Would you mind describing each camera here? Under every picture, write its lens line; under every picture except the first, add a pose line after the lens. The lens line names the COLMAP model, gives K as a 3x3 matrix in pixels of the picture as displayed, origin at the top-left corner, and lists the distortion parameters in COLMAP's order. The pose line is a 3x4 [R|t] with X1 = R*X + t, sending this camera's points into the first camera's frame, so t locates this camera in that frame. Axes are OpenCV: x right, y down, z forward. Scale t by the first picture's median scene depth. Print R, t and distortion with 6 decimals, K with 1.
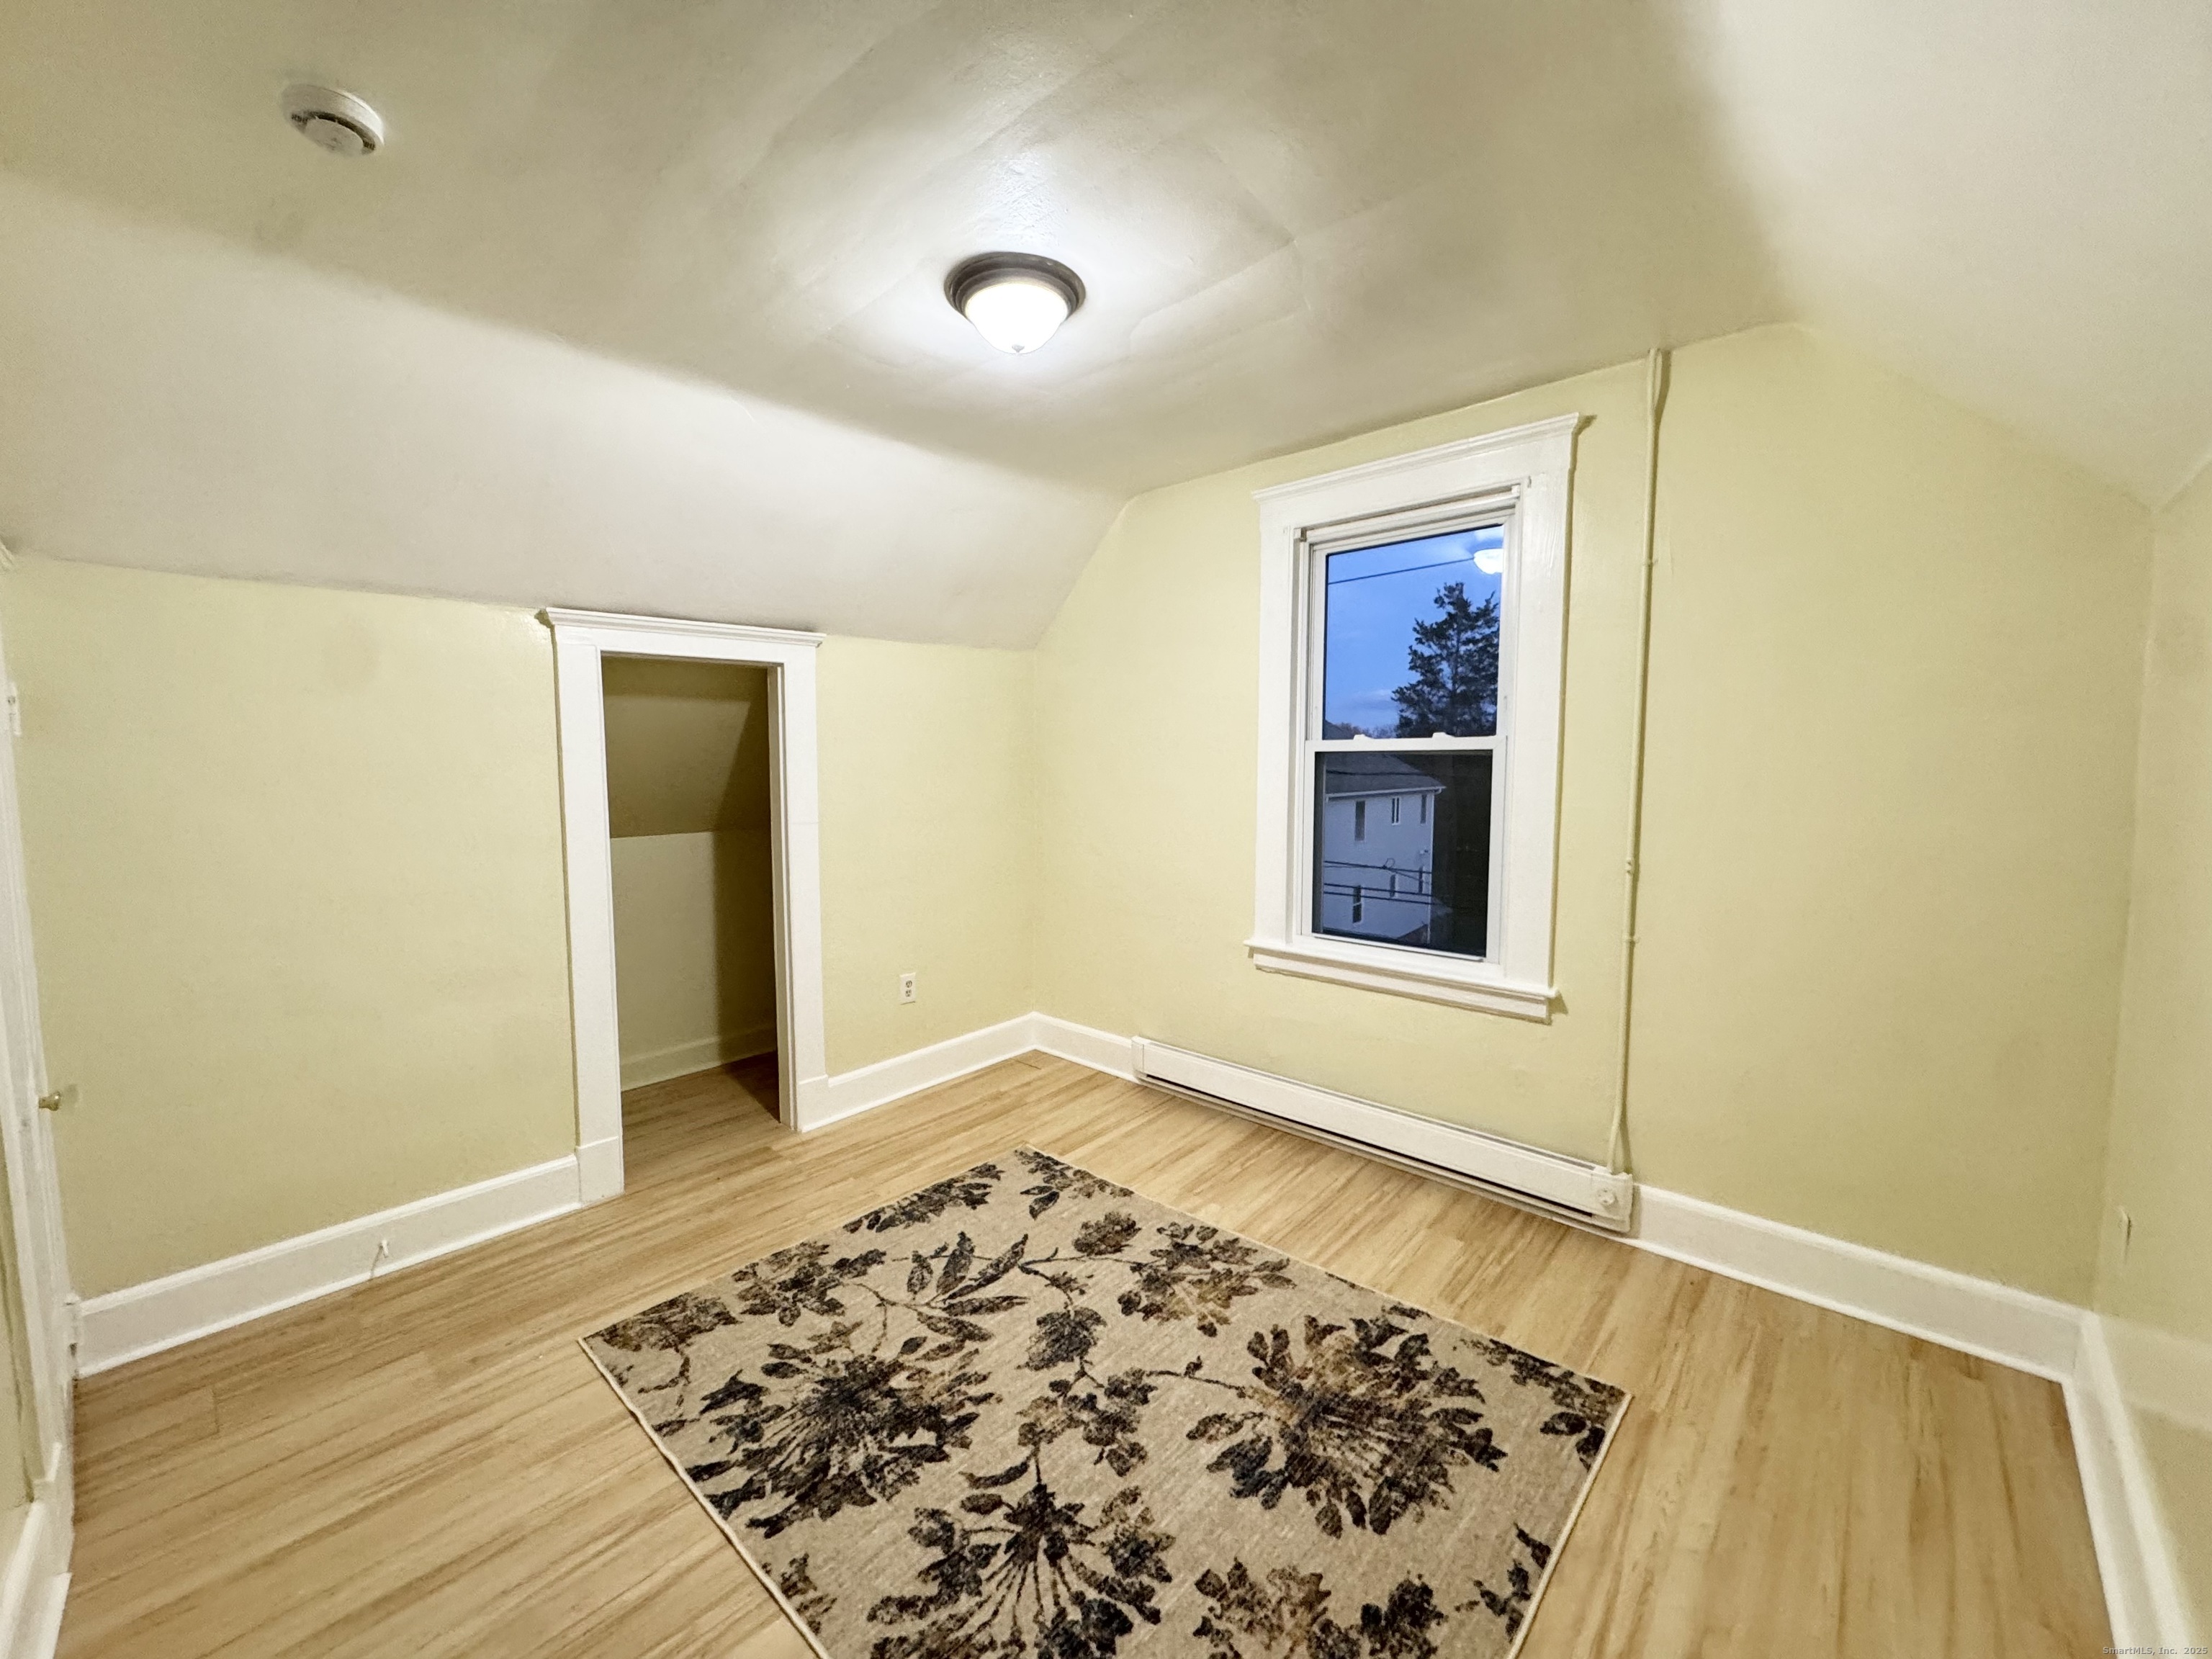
lens RADIAL K [[883.6, 0, 1103.0], [0, 883.6, 827.6], [0, 0, 1]] dist [-0.002251, 0.000028]
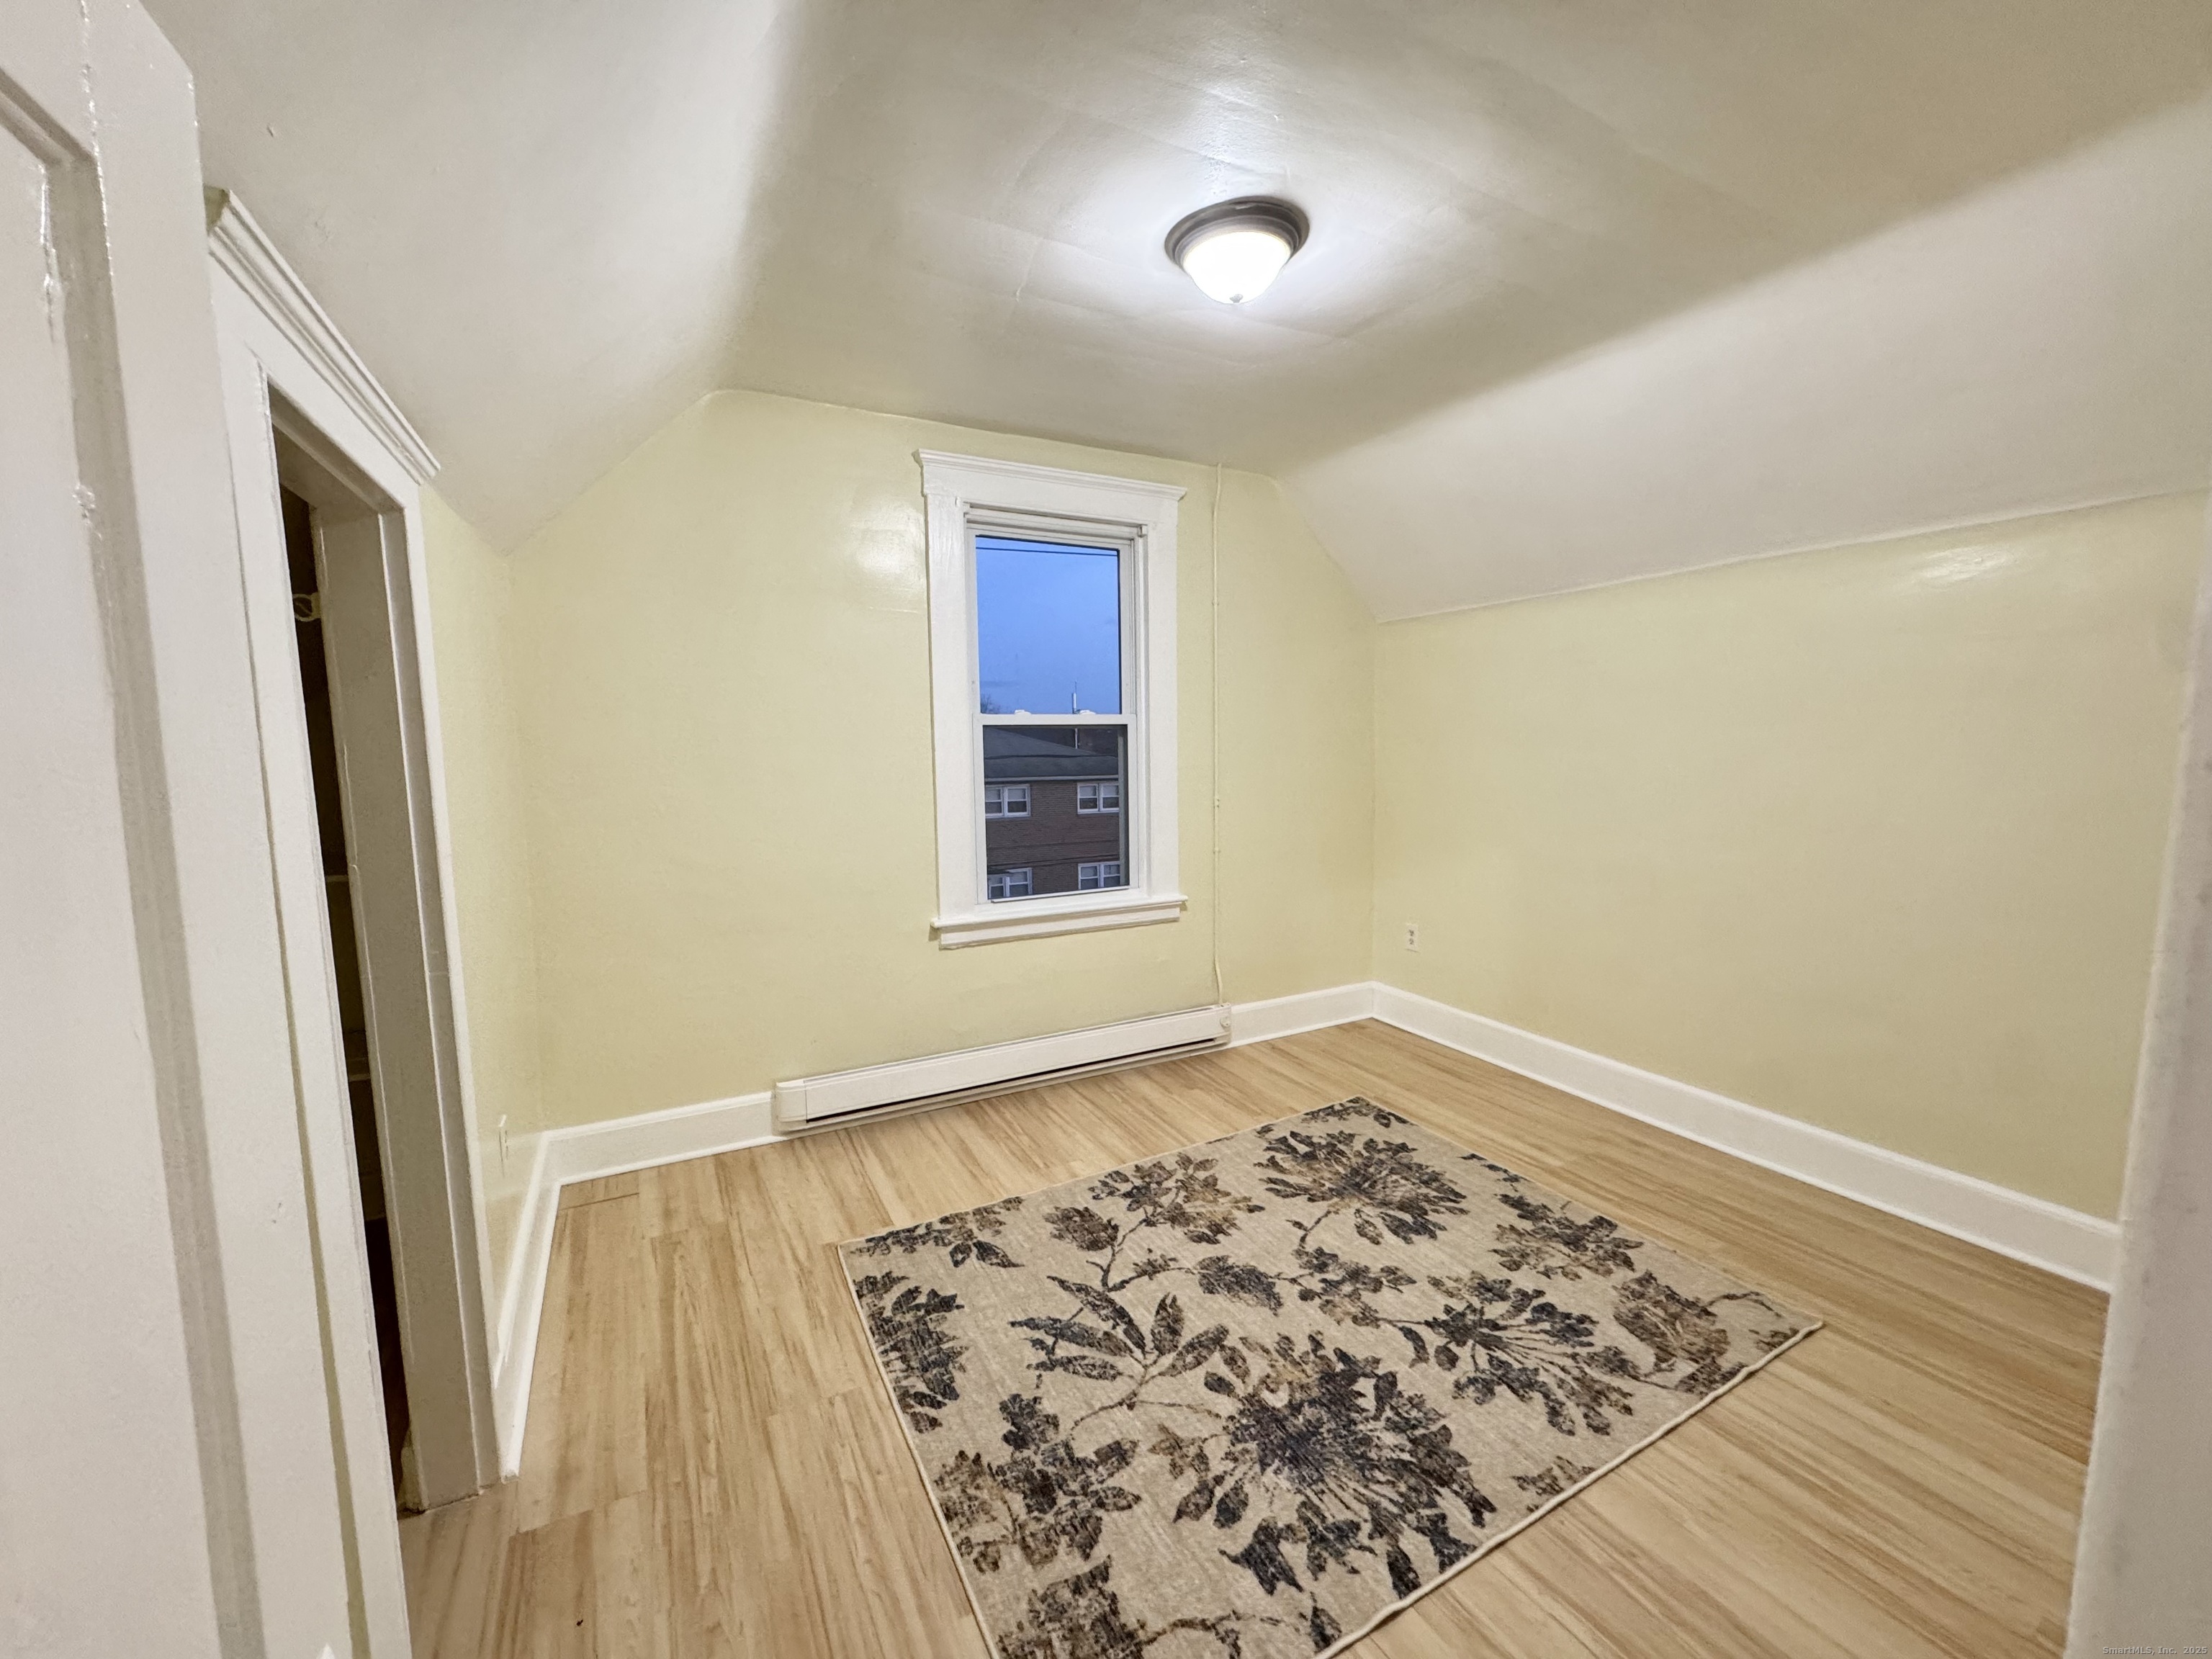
lens RADIAL K [[883.6, 0, 1103.0], [0, 883.6, 827.6], [0, 0, 1]] dist [-0.002251, 0.000028]
pose [[0.325874, -0.090051, 0.941115, -1.047053], [0.083413, 0.994310, 0.066258, -0.034521], [-0.941726, 0.056910, 0.331531, 0.796013]]
